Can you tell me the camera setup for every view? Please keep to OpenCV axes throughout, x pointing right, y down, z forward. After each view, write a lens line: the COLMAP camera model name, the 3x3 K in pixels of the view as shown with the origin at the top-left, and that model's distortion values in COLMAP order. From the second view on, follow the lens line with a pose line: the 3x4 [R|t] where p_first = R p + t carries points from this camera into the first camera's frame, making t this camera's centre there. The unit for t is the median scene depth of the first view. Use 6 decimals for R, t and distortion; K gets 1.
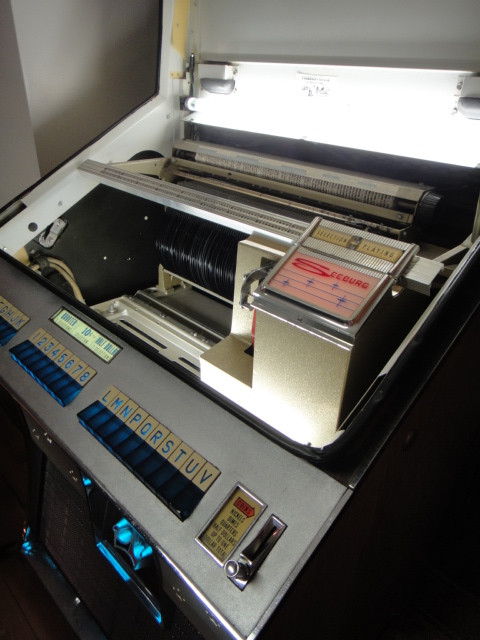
lens RADIAL K [[468.5, 0, 240.0], [0, 468.5, 319.7], [0, 0, 1]] dist [0.013618, -0.003538]
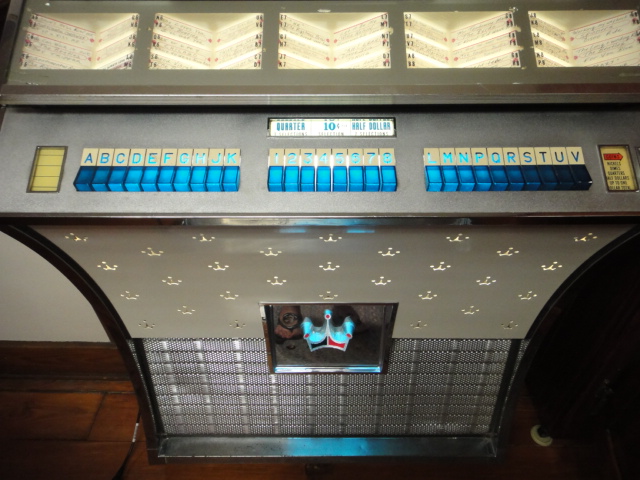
lens RADIAL K [[468.5, 0, 319.4], [0, 468.5, 238.4], [0, 0, 1]] dist [0.013618, -0.003538]
pose [[0.711280, -0.509020, 0.484747, -0.659401], [0.362747, 0.856518, 0.367140, -0.094126], [-0.602076, -0.085298, 0.793869, 0.207527]]
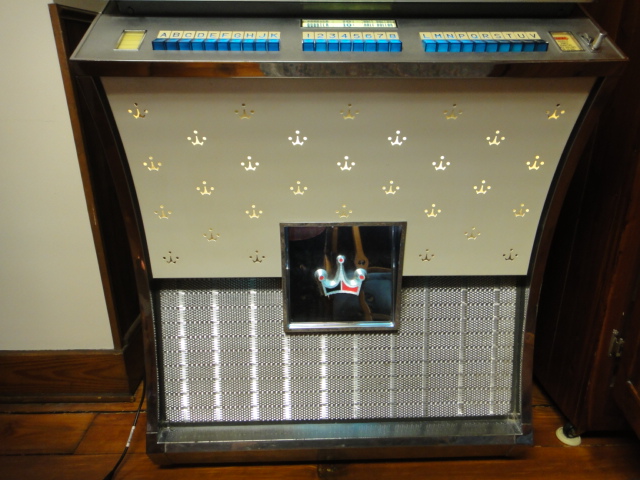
lens RADIAL K [[468.5, 0, 317.5], [0, 468.5, 239.4], [0, 0, 1]] dist [0.013618, -0.003538]
pose [[0.689163, -0.295092, 0.661796, -0.990865], [0.368658, 0.929069, 0.030365, 0.350723], [-0.623815, 0.223050, 0.749069, 0.202753]]
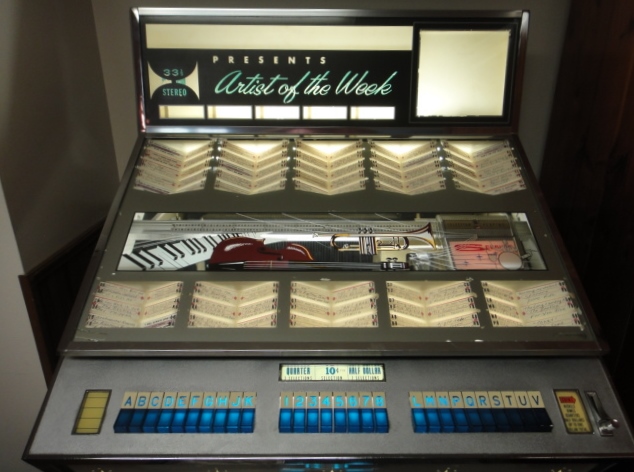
lens RADIAL K [[464.1, 0, 316.0], [0, 464.1, 232.5], [0, 0, 1]] dist [0.013618, -0.003538]
pose [[0.707063, -0.297388, 0.641579, -0.705389], [0.359433, 0.932472, 0.036105, -0.241307], [-0.608991, 0.205076, 0.766207, 0.094039]]
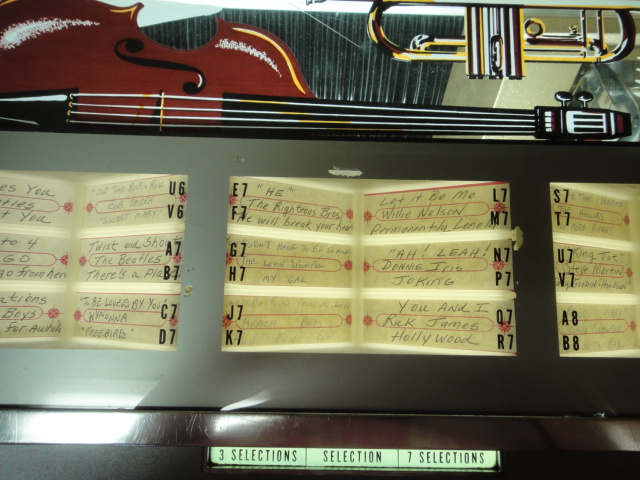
lens RADIAL K [[468.5, 0, 320.8], [0, 468.5, 240.6], [0, 0, 1]] dist [0.013618, -0.003538]
pose [[0.715792, -0.564876, 0.410557, -0.306061], [0.335688, 0.793879, 0.507020, -0.227744], [-0.612336, -0.225102, 0.757875, 0.562810]]
